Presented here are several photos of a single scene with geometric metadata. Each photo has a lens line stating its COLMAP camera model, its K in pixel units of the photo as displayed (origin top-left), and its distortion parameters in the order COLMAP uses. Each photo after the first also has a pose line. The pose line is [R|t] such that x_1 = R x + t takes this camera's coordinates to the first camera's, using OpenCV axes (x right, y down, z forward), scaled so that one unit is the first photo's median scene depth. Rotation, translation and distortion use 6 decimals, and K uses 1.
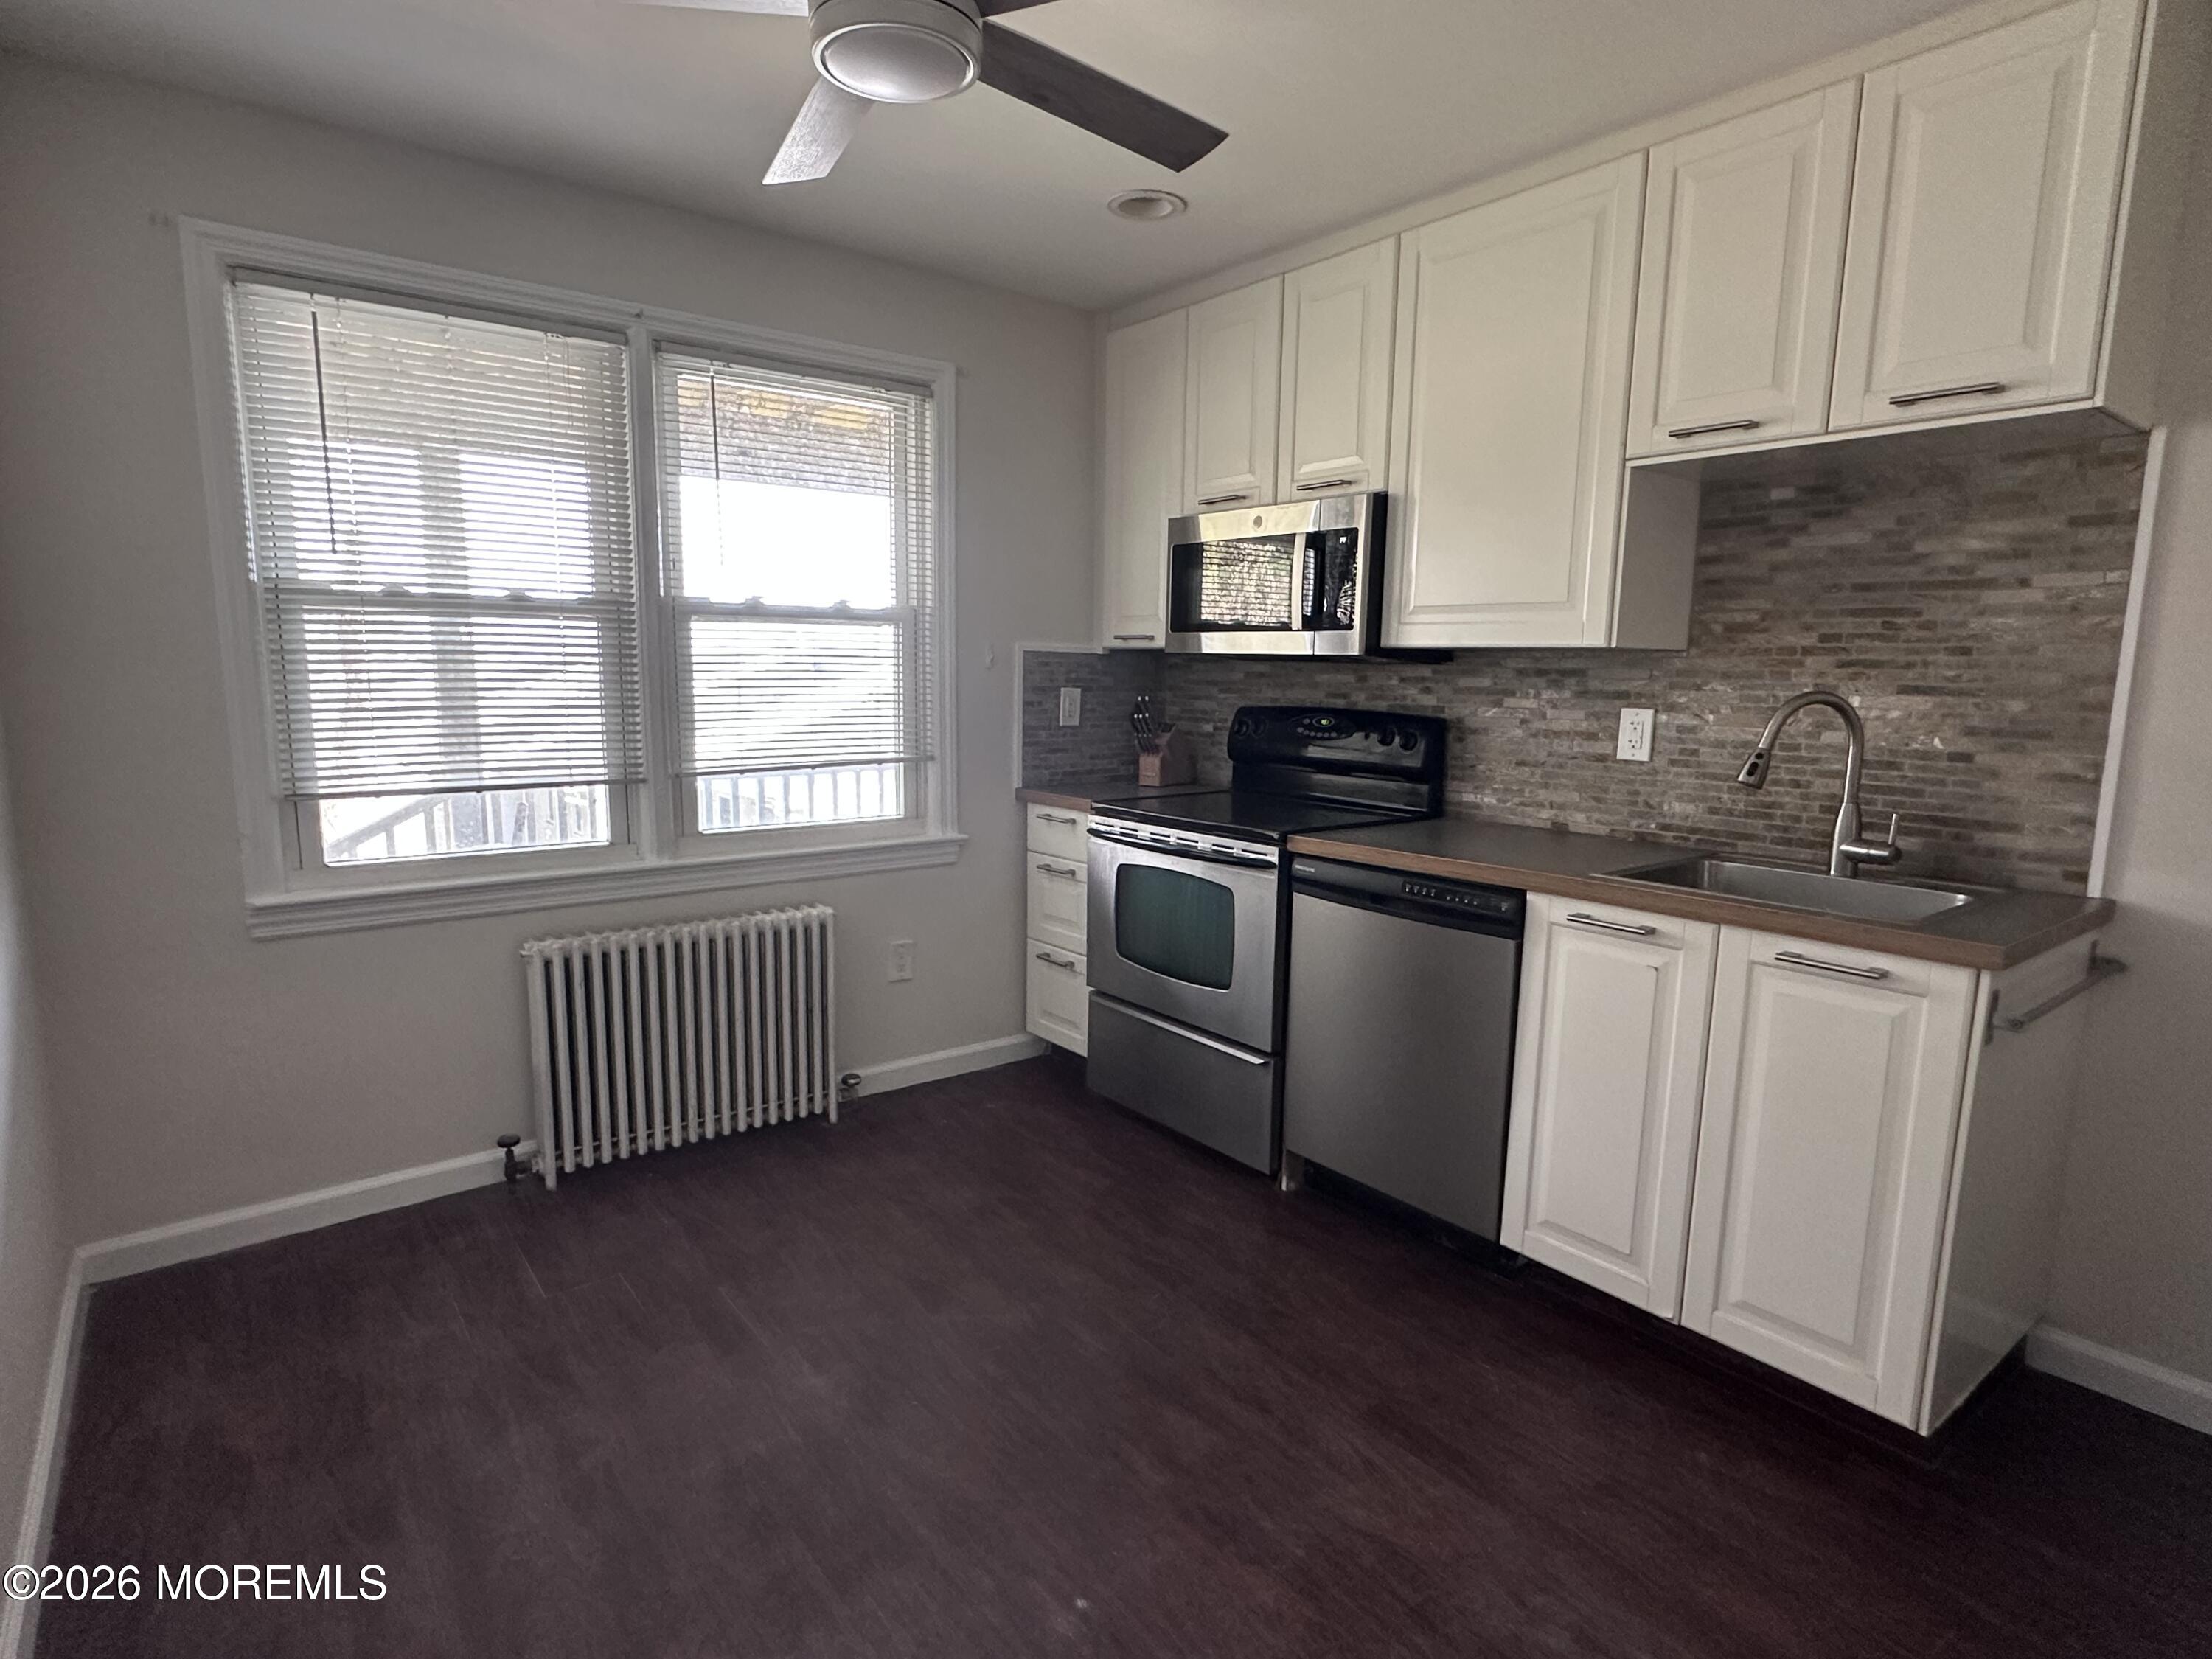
lens RADIAL K [[1167.9, 0, 1092.2], [0, 1167.9, 832.9], [0, 0, 1]] dist [-0.007181, -0.000806]
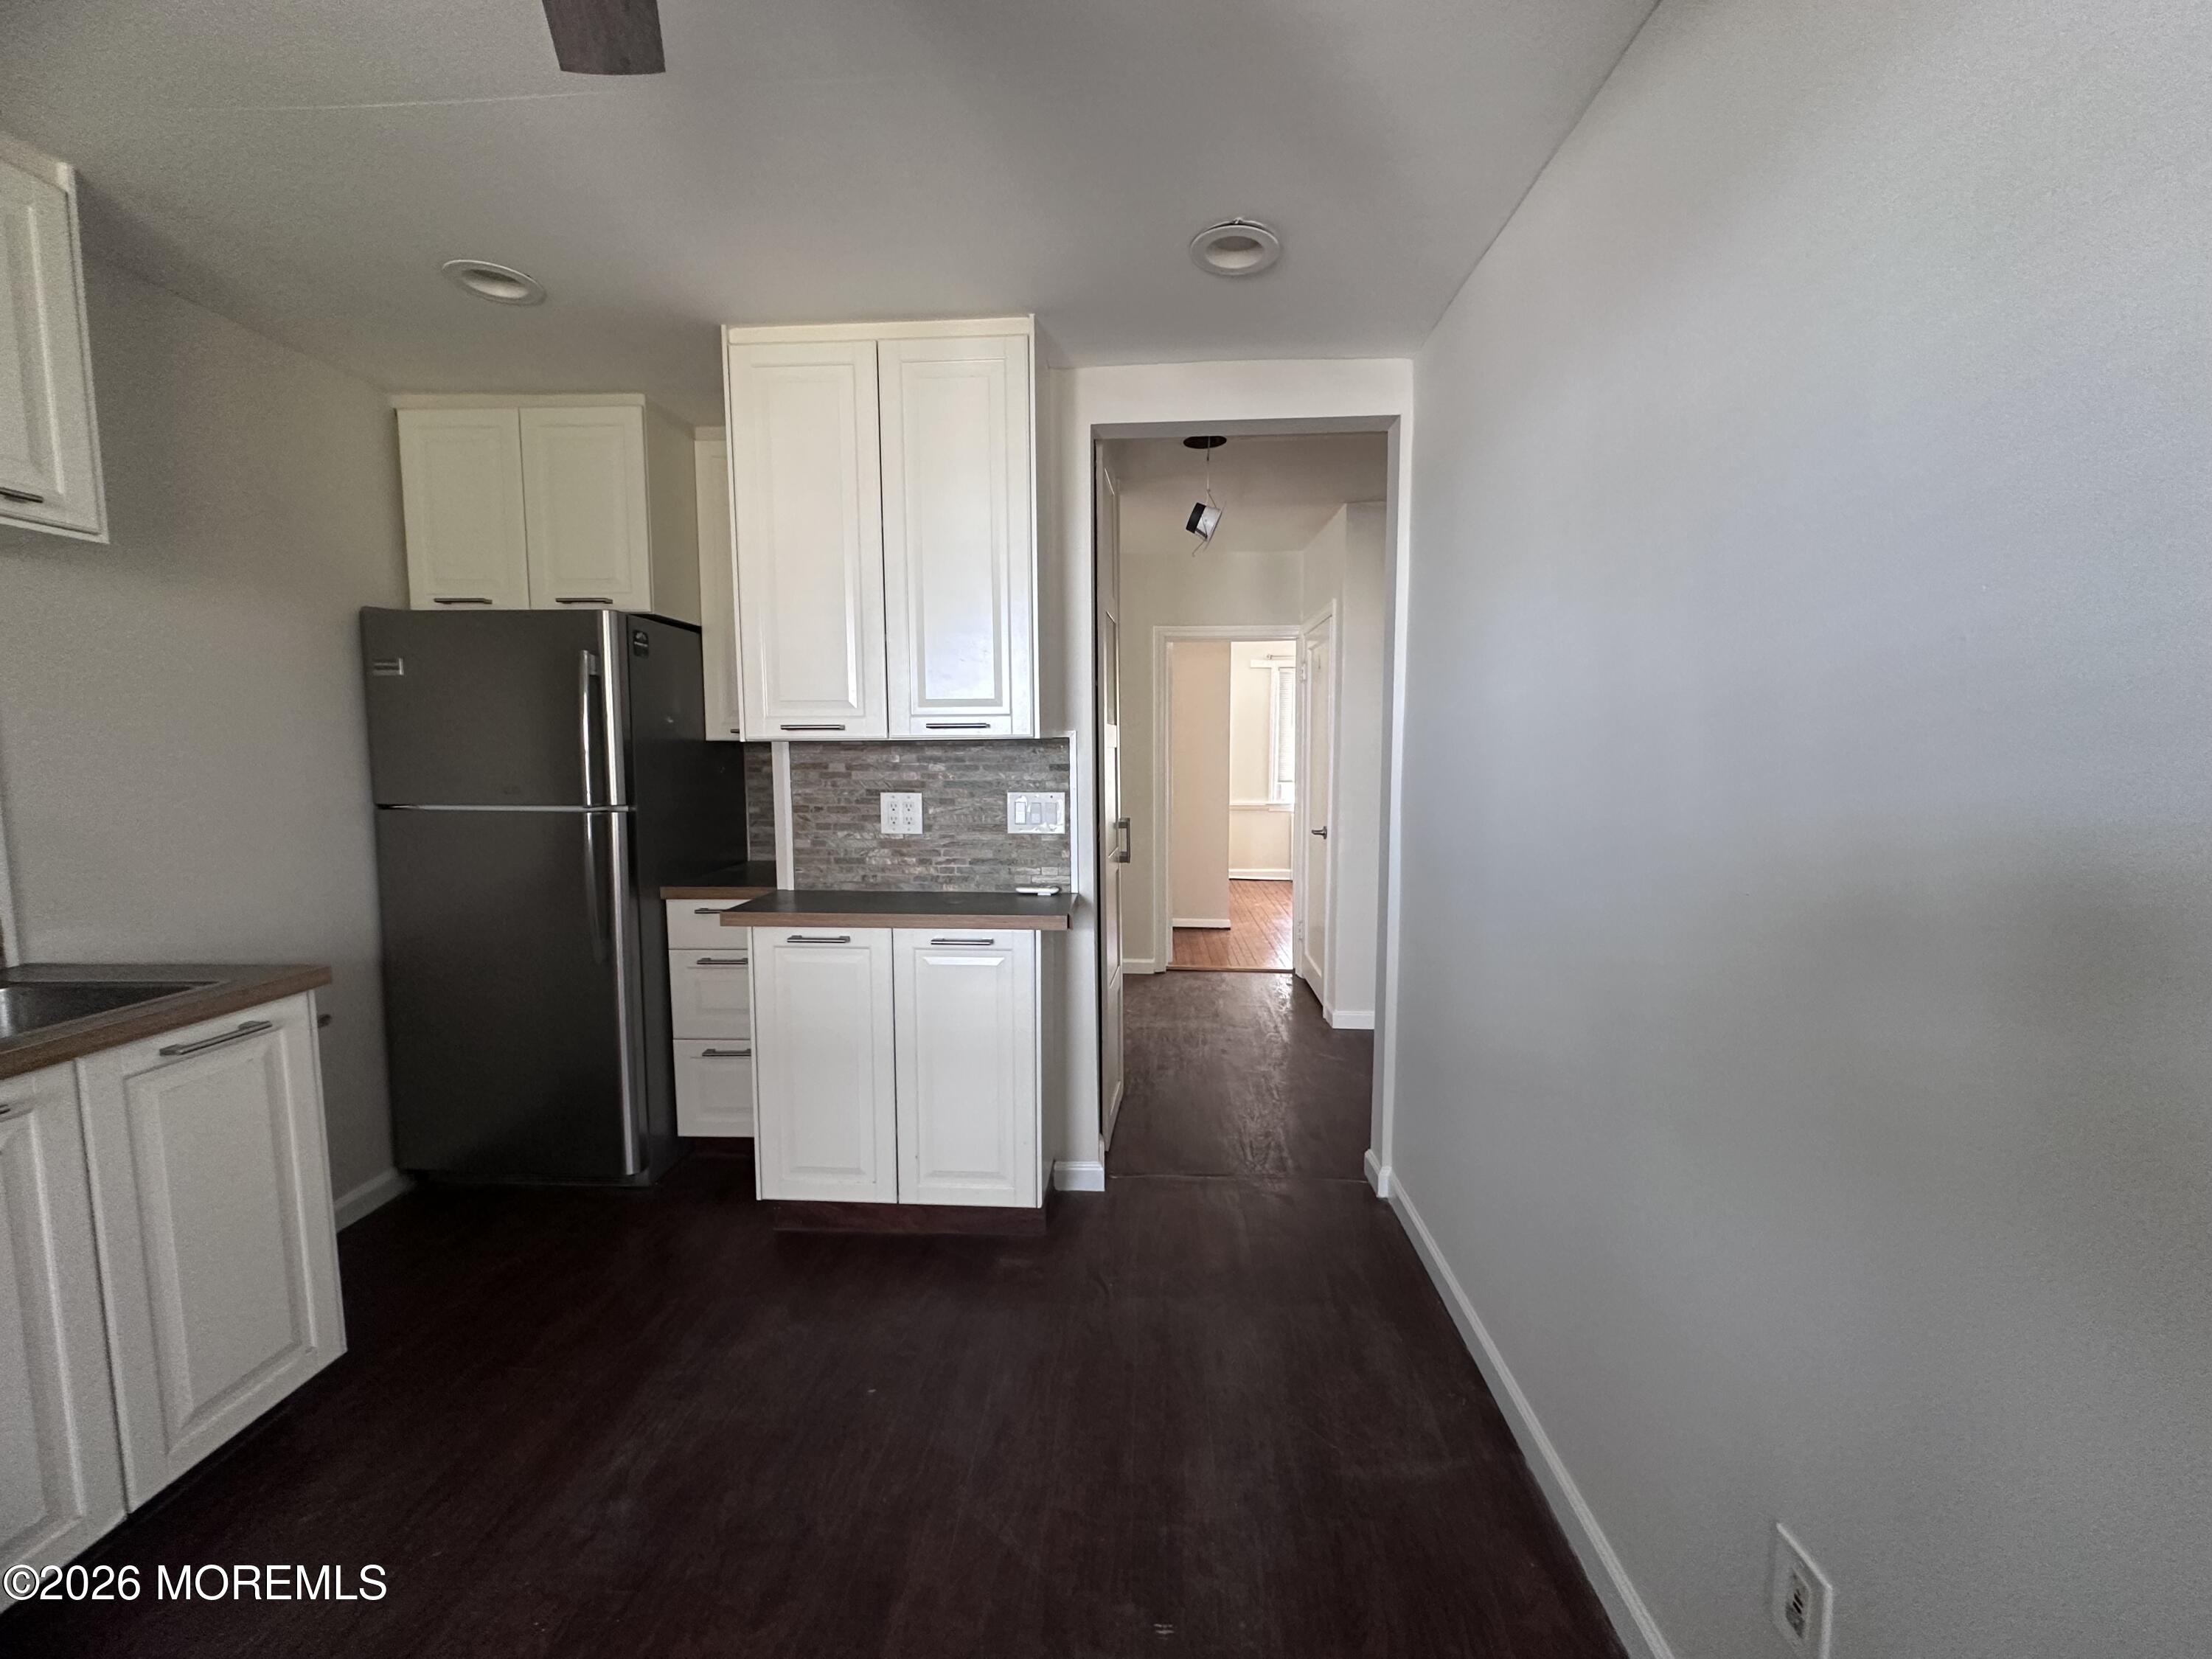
lens RADIAL K [[888.4, 0, 1105.1], [0, 888.4, 830.7], [0, 0, 1]] dist [-0.002778, 0.000756]
pose [[-0.767738, -0.068491, 0.637093, -0.357562], [0.087627, 0.973707, 0.210275, -0.122138], [-0.634745, 0.217263, -0.741550, 0.734354]]
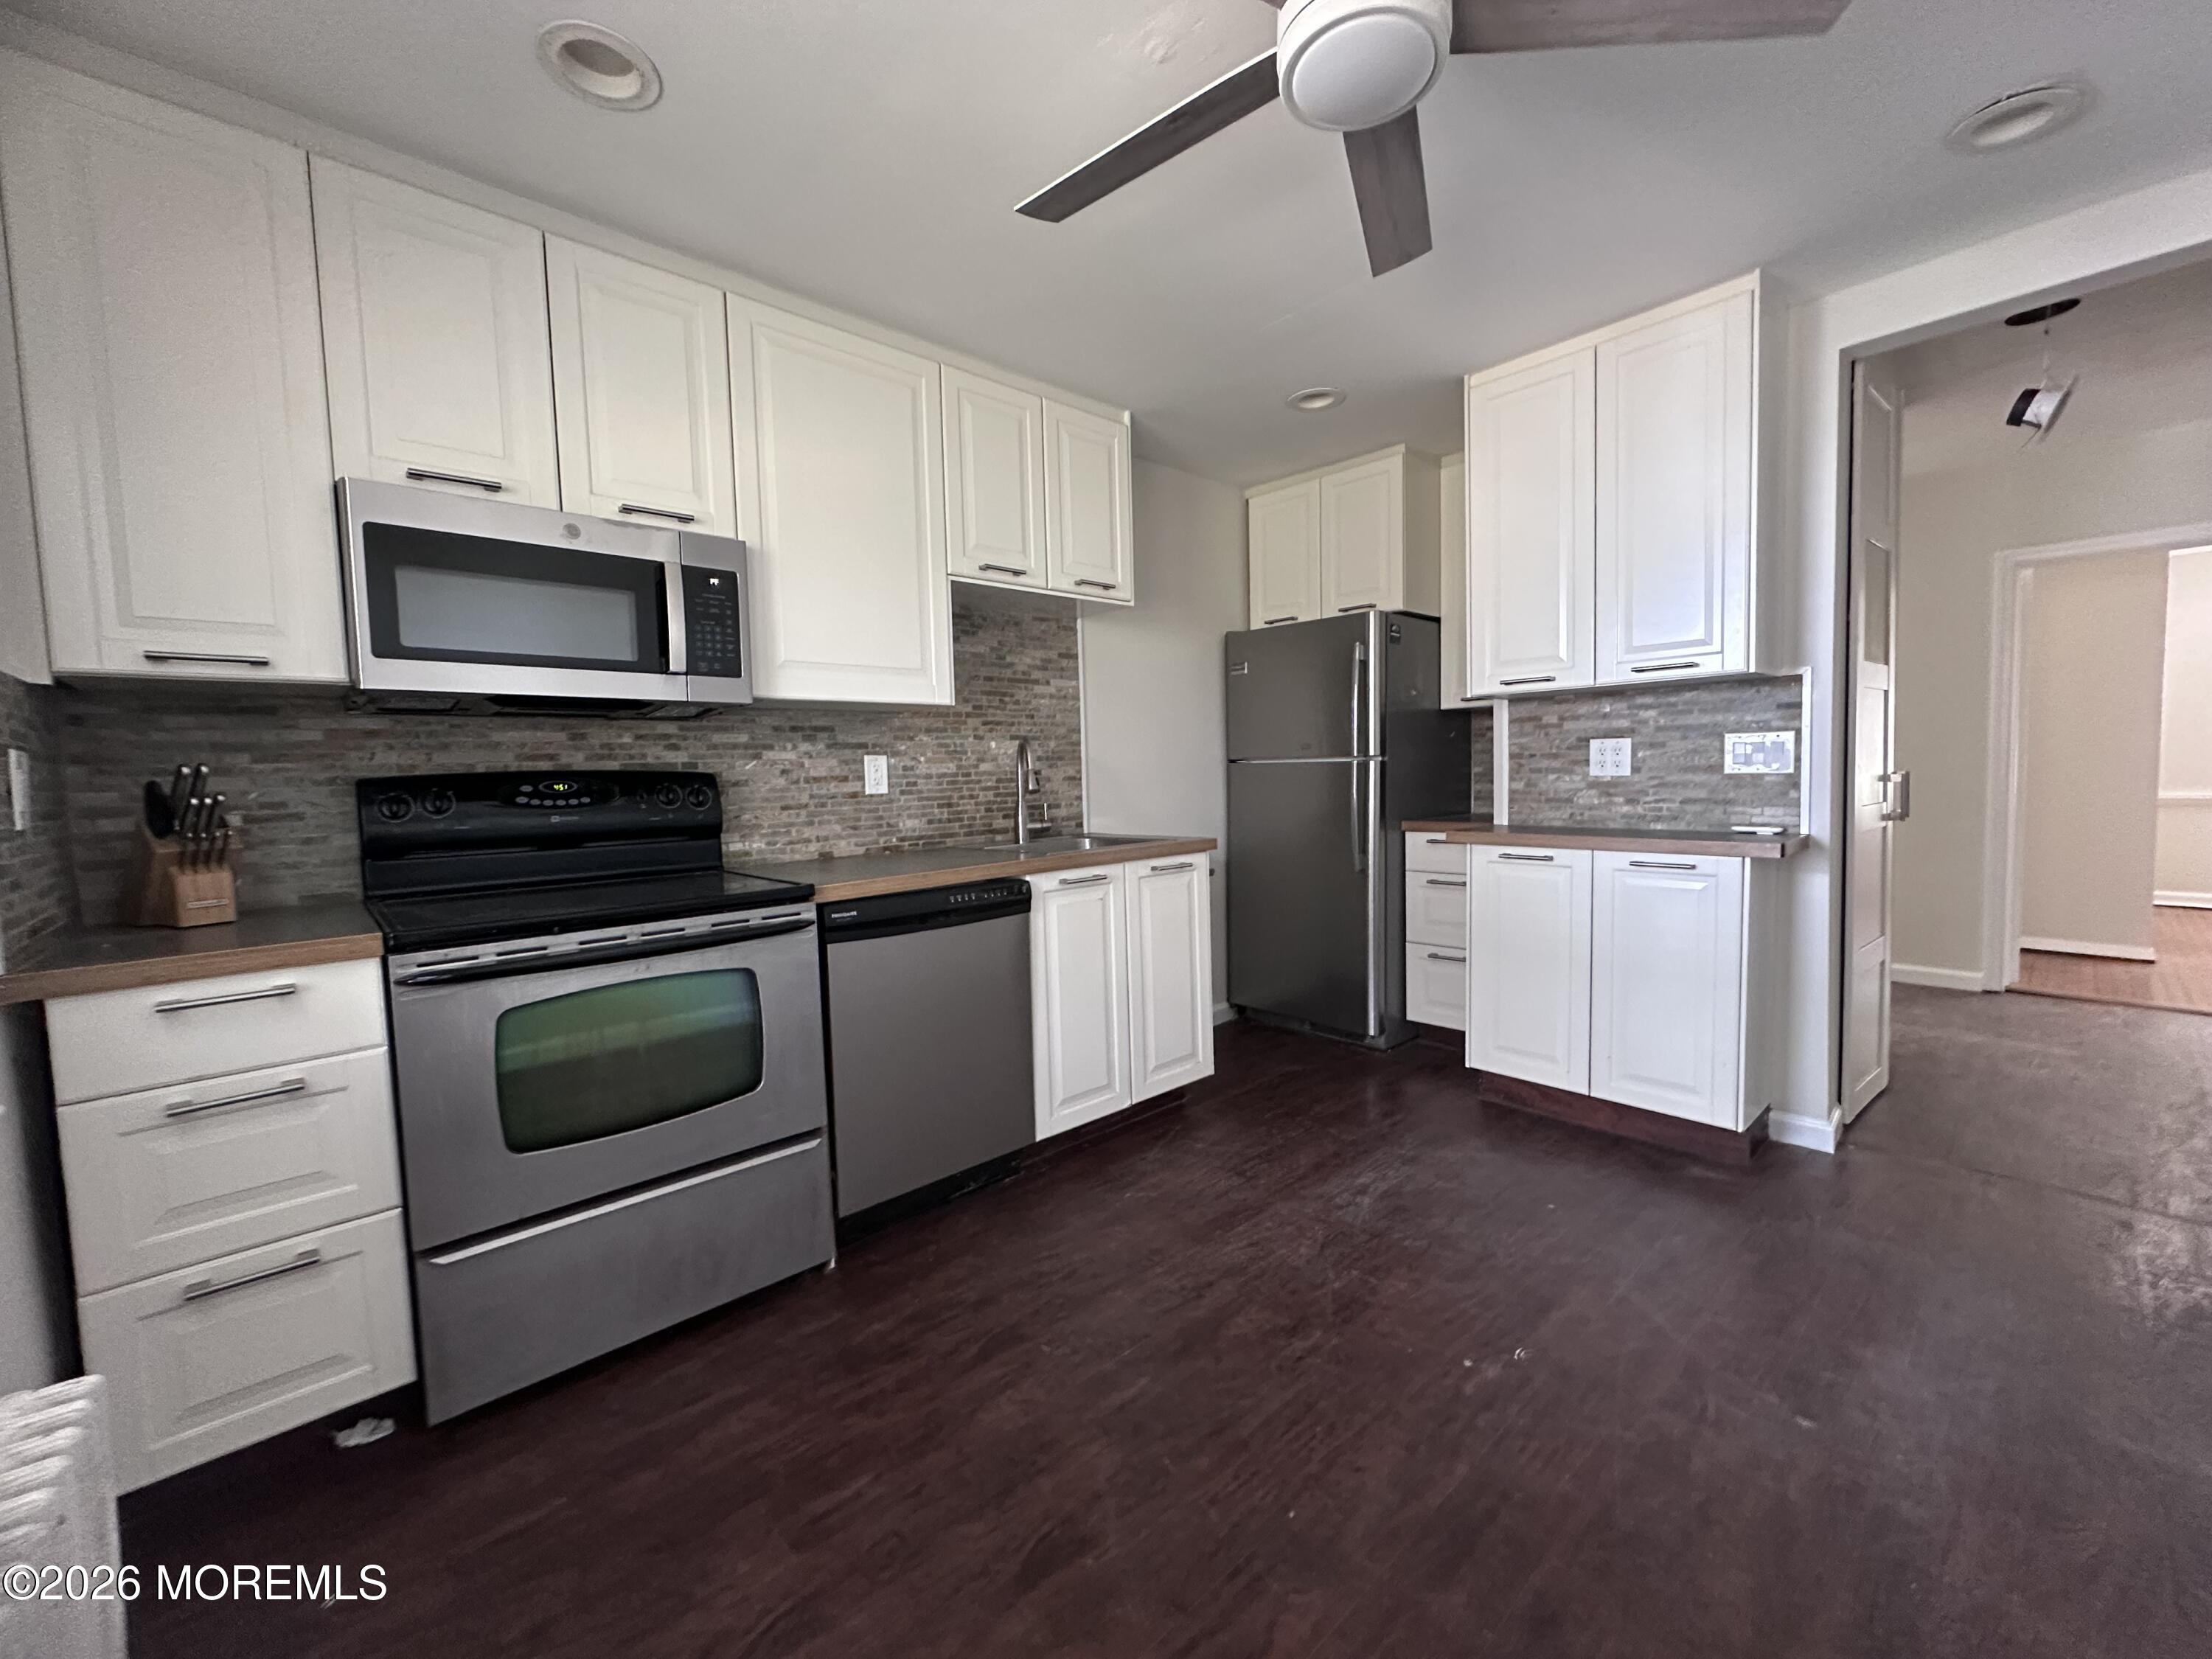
lens RADIAL K [[888.4, 0, 1103.8], [0, 888.4, 827.4], [0, 0, 1]] dist [-0.002778, 0.000756]
pose [[-0.093879, -0.071519, 0.993011, -0.588118], [0.171297, 0.981382, 0.086876, -0.070485], [-0.980736, 0.178256, -0.079880, 0.856920]]
